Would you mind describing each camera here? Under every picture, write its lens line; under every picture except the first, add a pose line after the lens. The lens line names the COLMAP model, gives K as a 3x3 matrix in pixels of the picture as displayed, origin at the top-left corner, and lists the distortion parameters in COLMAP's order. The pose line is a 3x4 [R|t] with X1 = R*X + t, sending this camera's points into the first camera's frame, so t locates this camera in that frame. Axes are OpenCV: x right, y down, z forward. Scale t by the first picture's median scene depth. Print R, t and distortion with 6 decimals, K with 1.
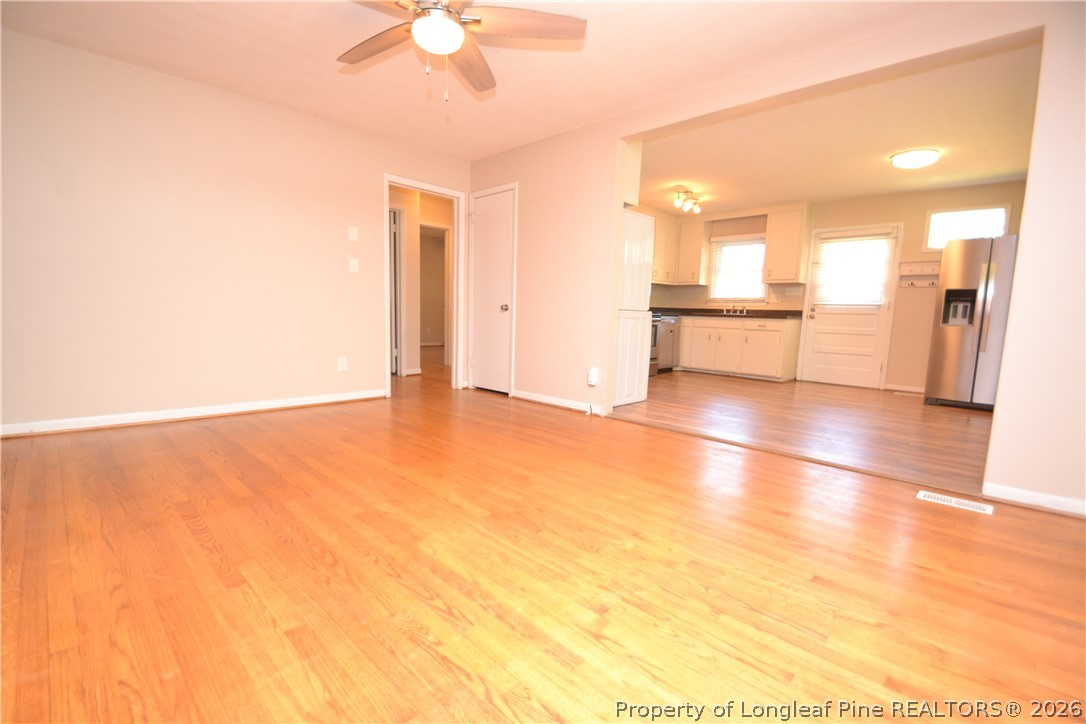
lens RADIAL K [[482.4, 0, 530.7], [0, 482.4, 375.4], [0, 0, 1]] dist [0.012670, -0.016997]
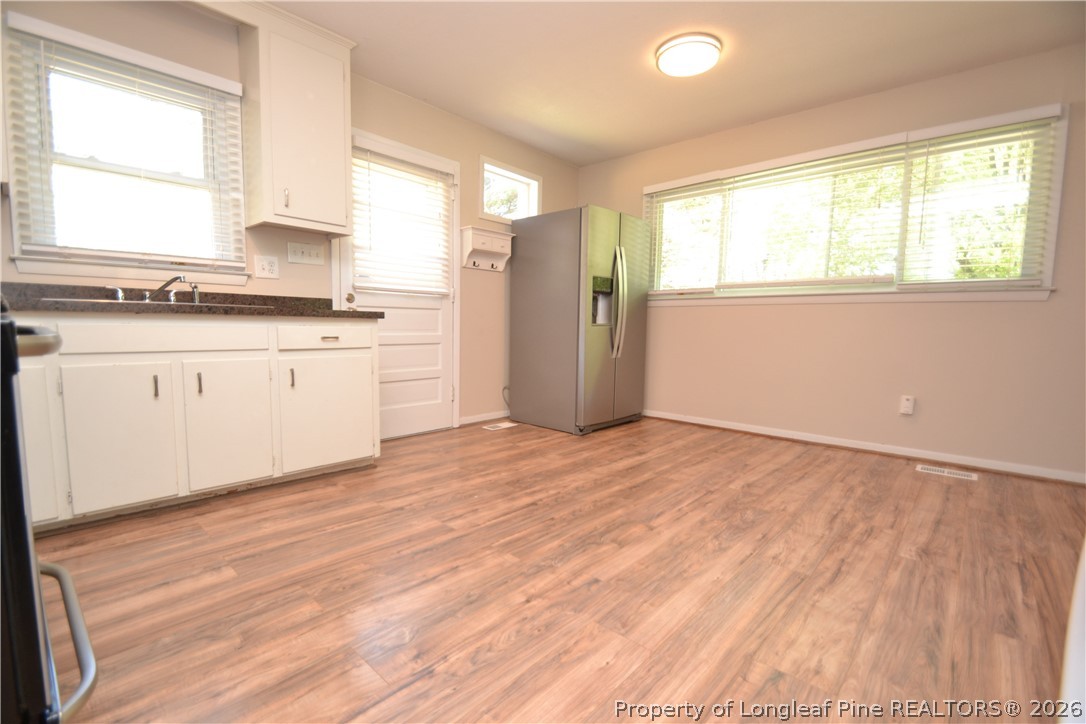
lens RADIAL K [[482.4, 0, 530.7], [0, 482.4, 375.4], [0, 0, 1]] dist [0.012670, -0.016997]
pose [[-0.039941, -0.132134, 0.990427, 0.103291], [0.113714, 0.984177, 0.135886, -0.115621], [-0.992710, 0.118053, -0.024284, 0.926536]]
